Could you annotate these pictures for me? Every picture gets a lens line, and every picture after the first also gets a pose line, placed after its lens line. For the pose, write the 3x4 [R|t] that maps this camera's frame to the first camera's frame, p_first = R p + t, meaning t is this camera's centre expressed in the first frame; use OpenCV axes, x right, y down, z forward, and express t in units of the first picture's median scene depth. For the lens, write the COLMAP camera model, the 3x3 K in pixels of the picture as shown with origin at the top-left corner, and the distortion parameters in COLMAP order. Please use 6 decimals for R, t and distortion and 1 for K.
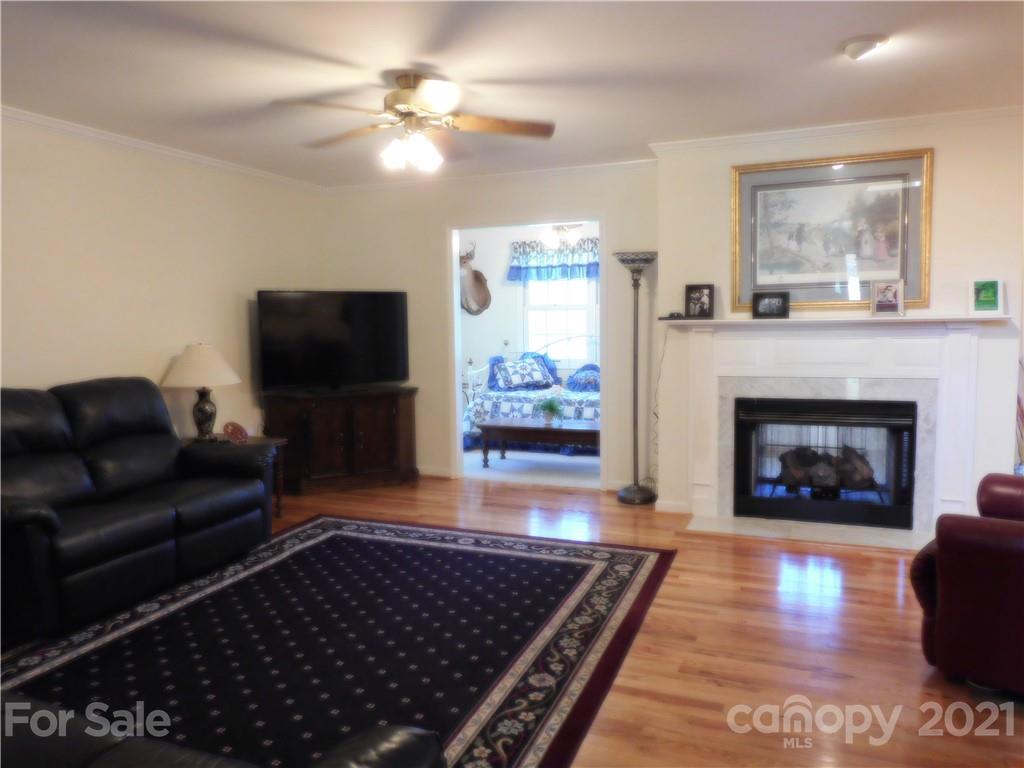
lens RADIAL K [[728.8, 0, 511.0], [0, 728.8, 381.4], [0, 0, 1]] dist [0.002153, -0.001656]
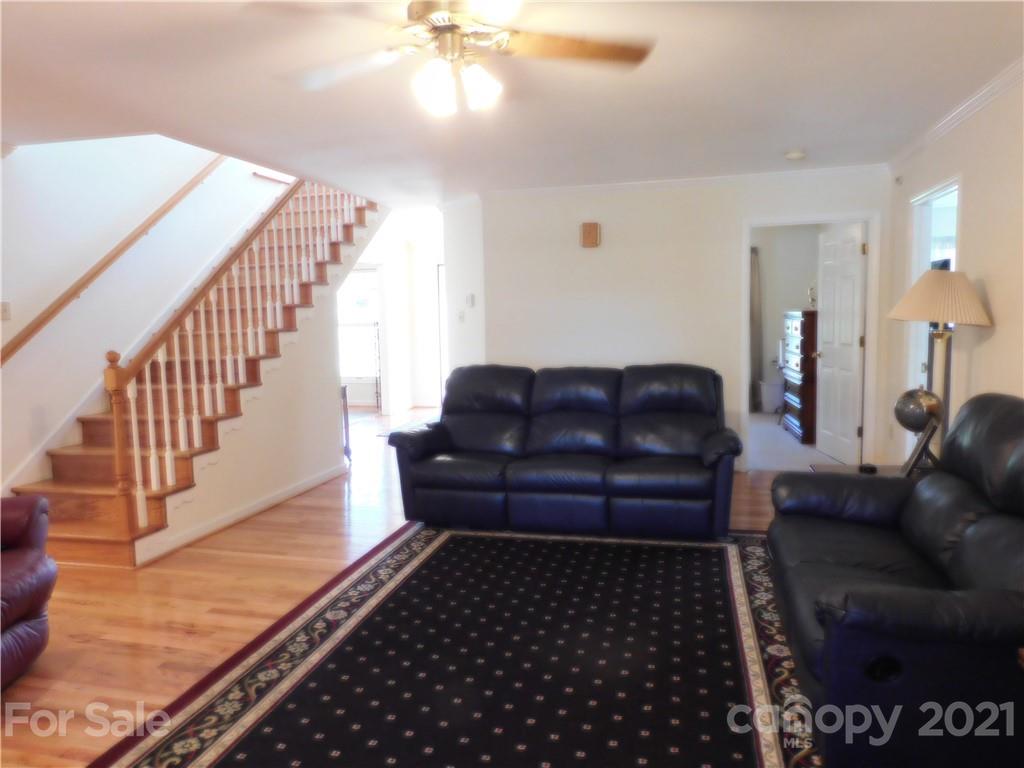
lens RADIAL K [[728.8, 0, 512.4], [0, 728.8, 385.2], [0, 0, 1]] dist [0.002153, -0.001656]
pose [[-0.989613, 0.045912, -0.136226, -0.097450], [0.019139, 0.981270, 0.191684, -0.196127], [0.142475, 0.187086, -0.971957, 2.018672]]
